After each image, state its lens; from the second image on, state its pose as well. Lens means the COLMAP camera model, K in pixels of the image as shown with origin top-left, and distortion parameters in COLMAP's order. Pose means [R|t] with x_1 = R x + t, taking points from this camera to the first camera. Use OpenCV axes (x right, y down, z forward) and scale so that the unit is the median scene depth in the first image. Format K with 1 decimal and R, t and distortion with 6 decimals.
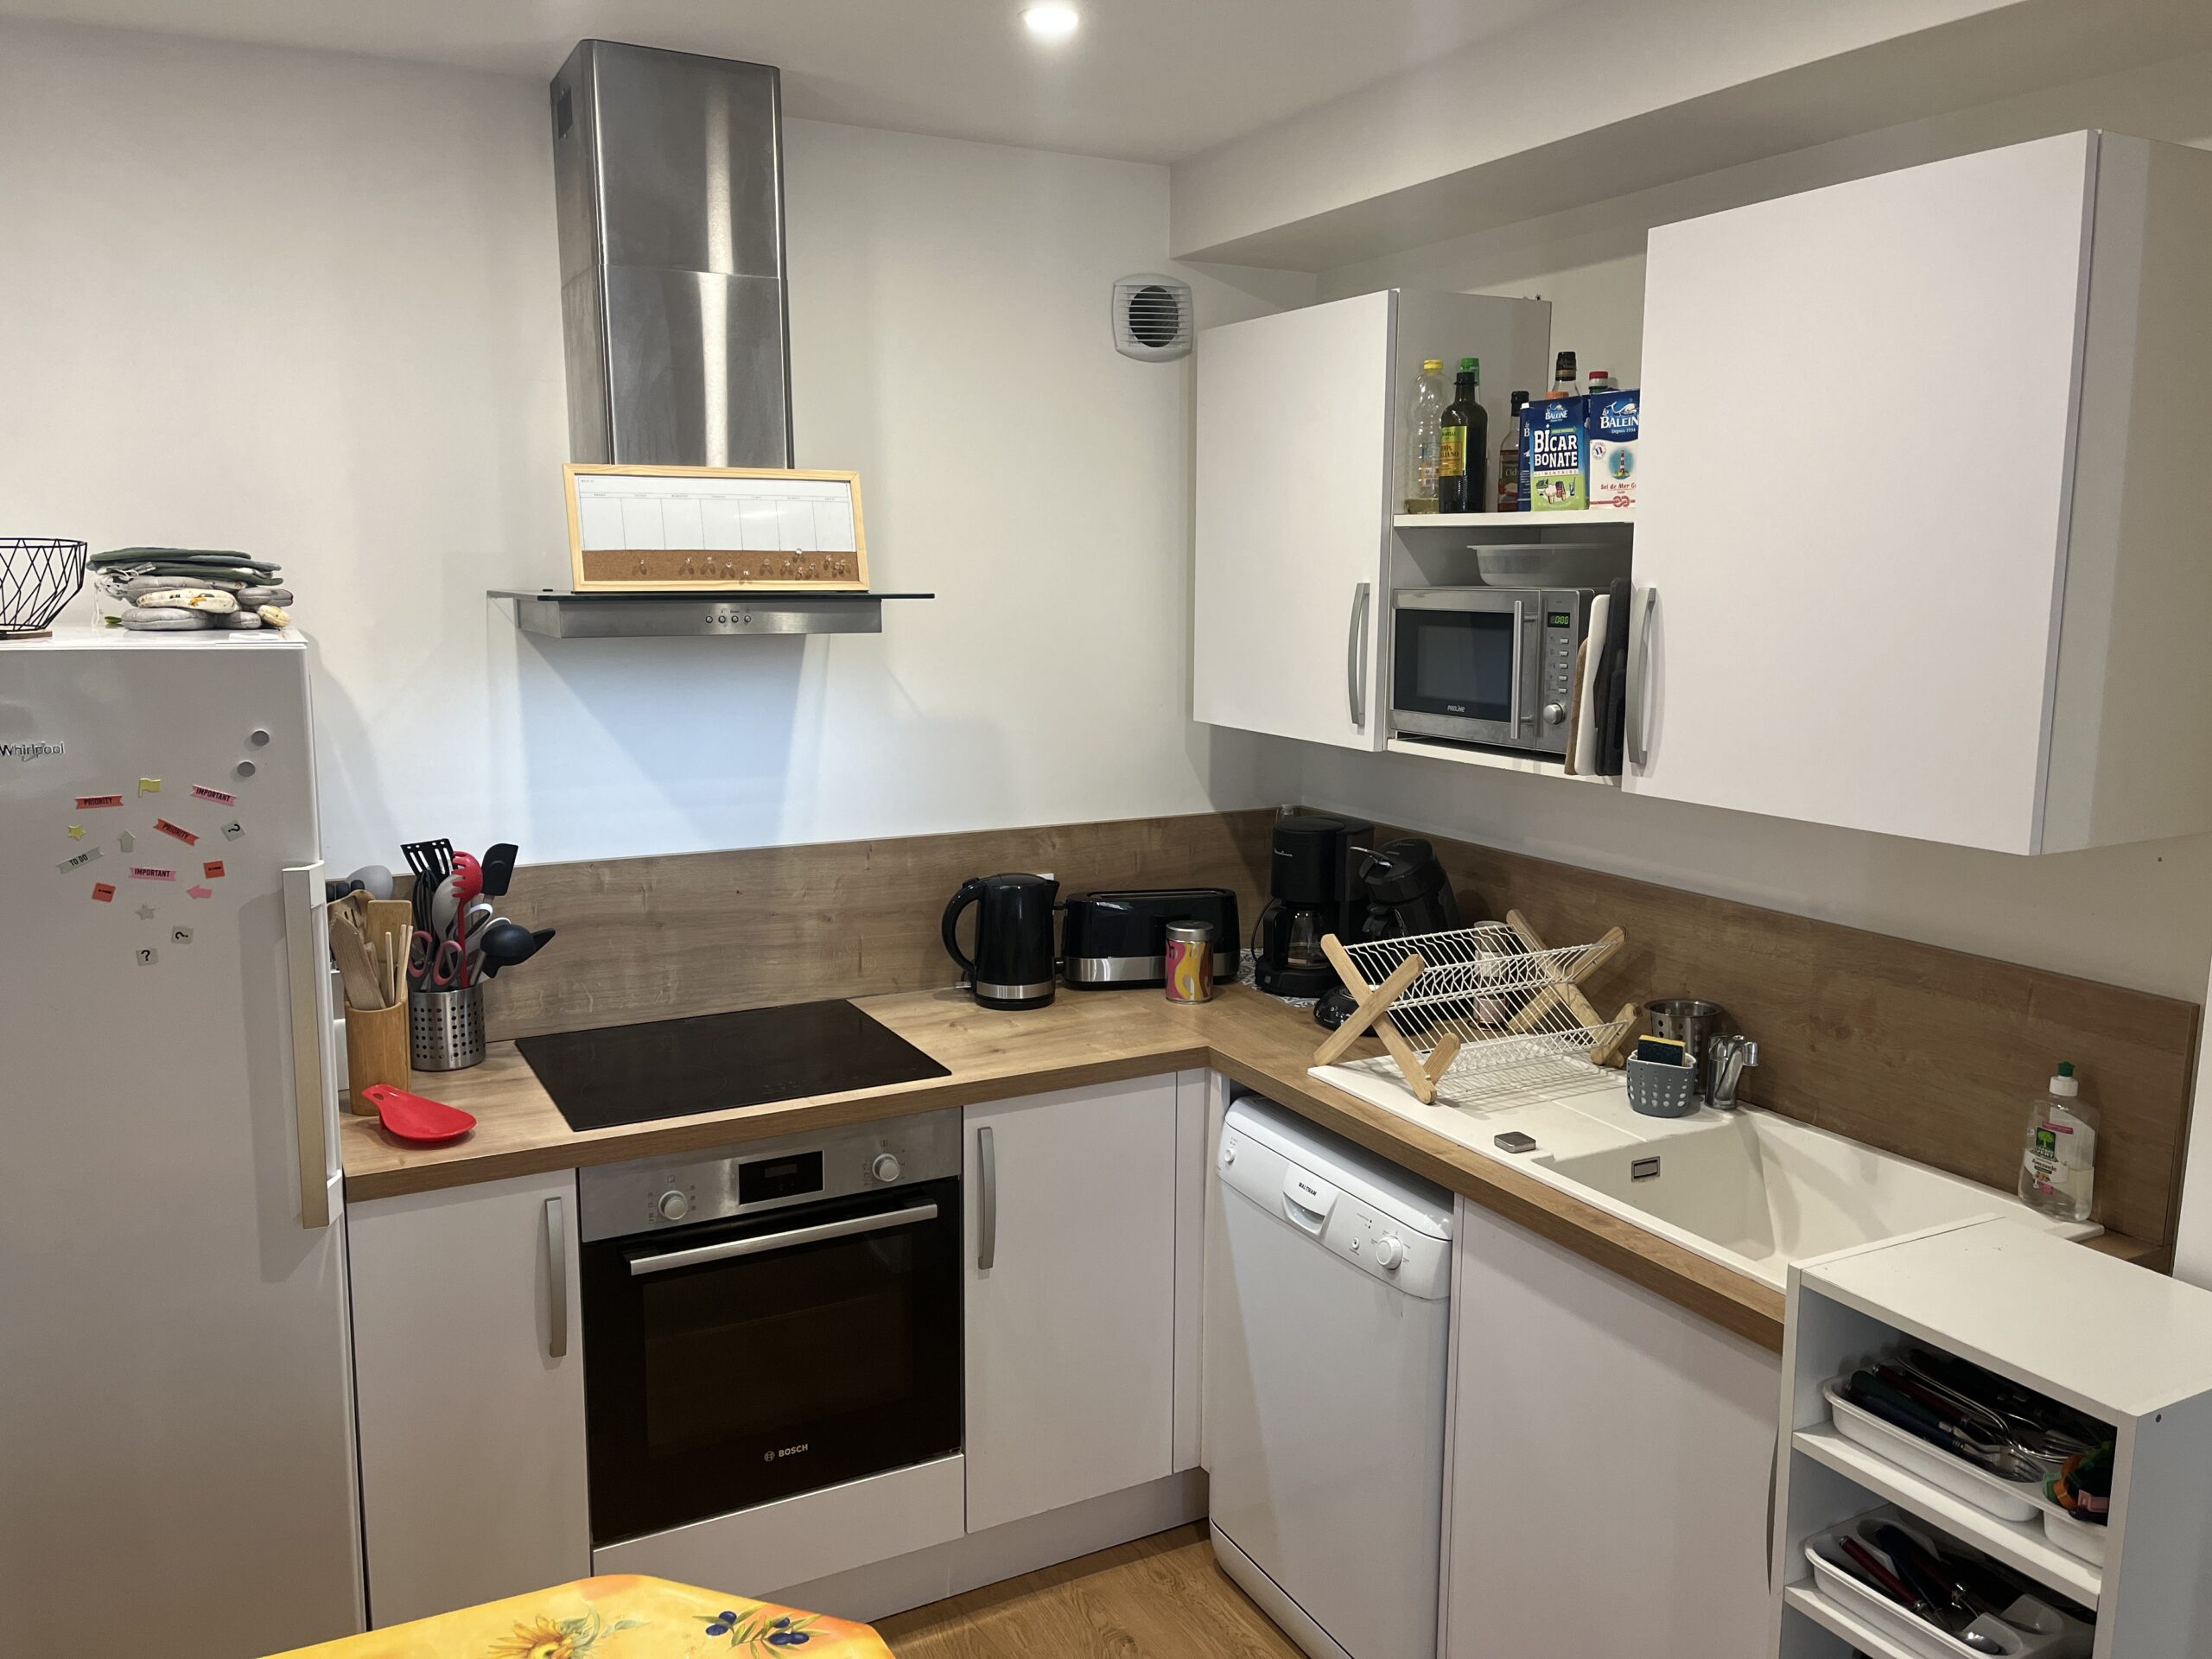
lens RADIAL K [[1721.6, 0, 1106.0], [0, 1721.6, 829.5], [0, 0, 1]] dist [0.045806, -0.001796]
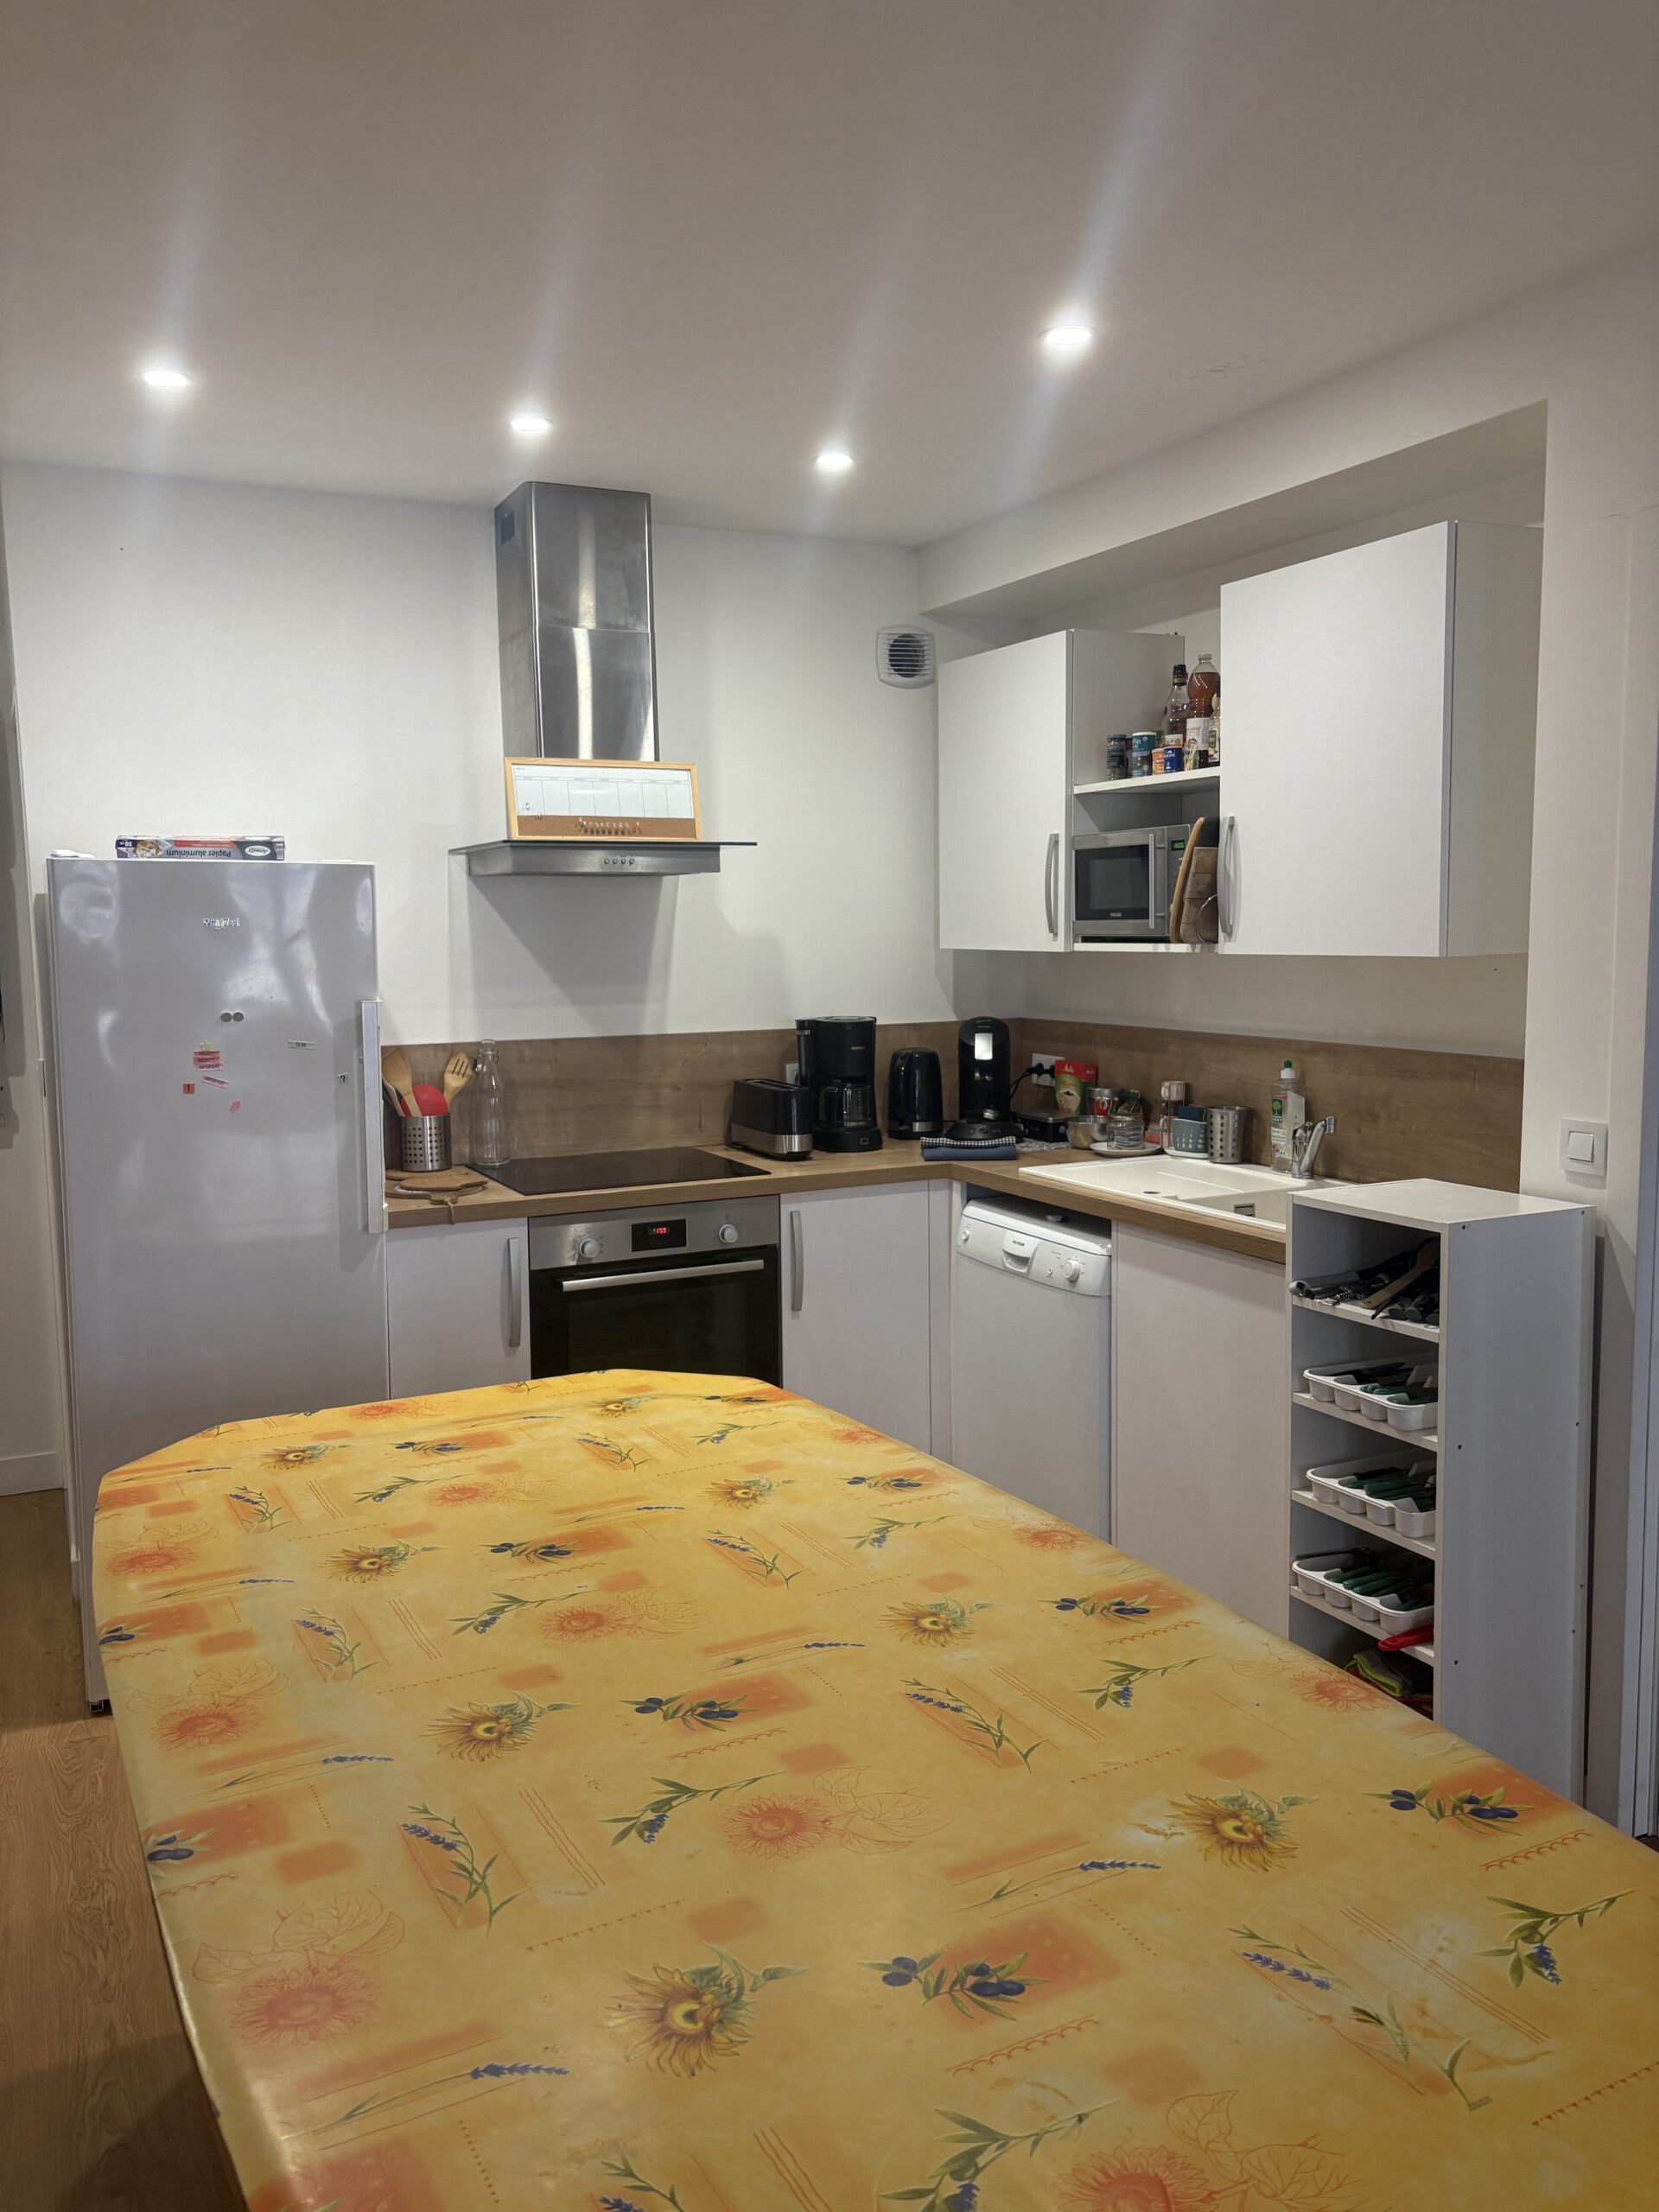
lens RADIAL K [[1660.0, 0, 829.5], [0, 1660.0, 1106.0], [0, 0, 1]] dist [0.048459, -0.002368]
pose [[0.999401, -0.014778, -0.031292, 0.003296], [0.013548, 0.999142, -0.039149, 0.141599], [0.031843, 0.038702, 0.998743, -0.394428]]
